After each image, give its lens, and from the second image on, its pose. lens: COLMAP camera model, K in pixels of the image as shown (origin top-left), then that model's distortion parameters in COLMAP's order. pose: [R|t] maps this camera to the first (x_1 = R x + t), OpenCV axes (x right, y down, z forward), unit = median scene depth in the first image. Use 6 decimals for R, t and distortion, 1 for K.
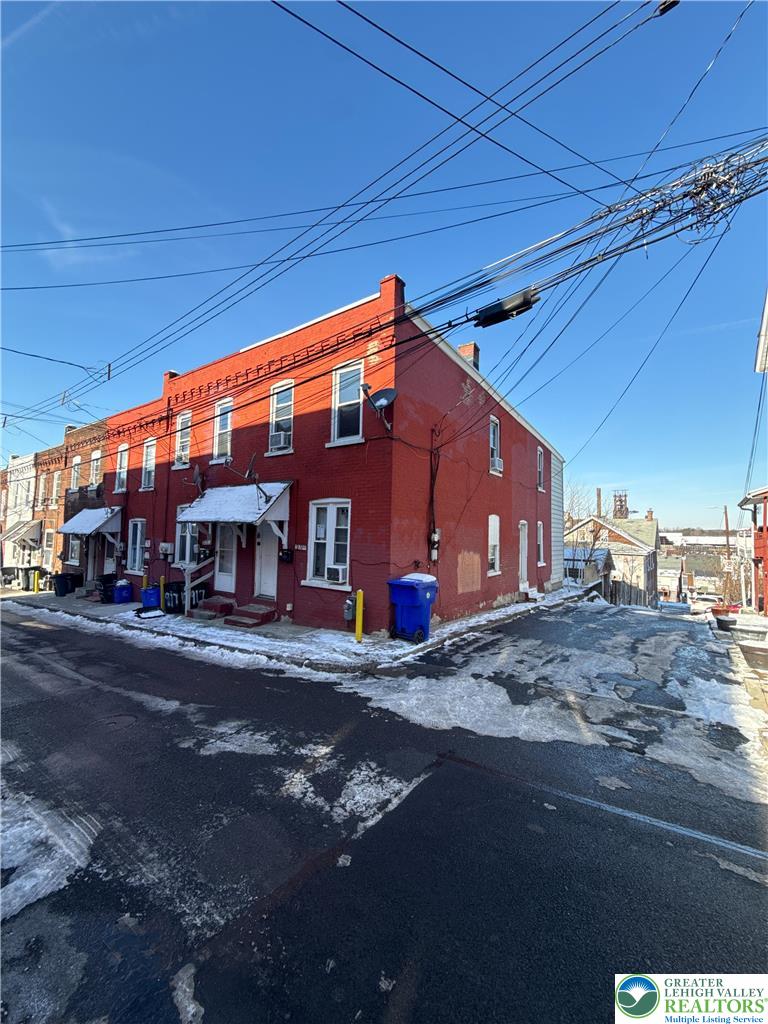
lens RADIAL K [[404.8, 0, 385.5], [0, 404.8, 512.7], [0, 0, 1]] dist [-0.000124, -0.000315]
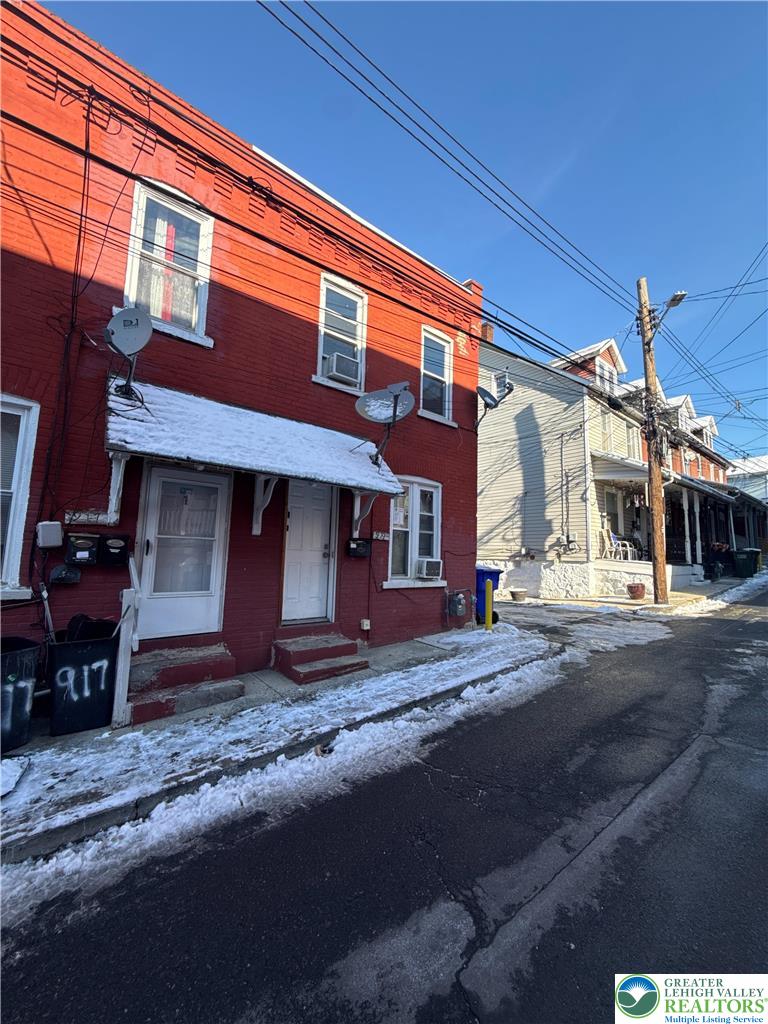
lens RADIAL K [[404.8, 0, 385.5], [0, 404.8, 512.7], [0, 0, 1]] dist [-0.000124, -0.000315]
pose [[0.262655, 0.087562, 0.960909, -0.902297], [-0.070905, 0.994933, -0.071282, 0.095400], [-0.962281, -0.049411, 0.267533, 0.808741]]
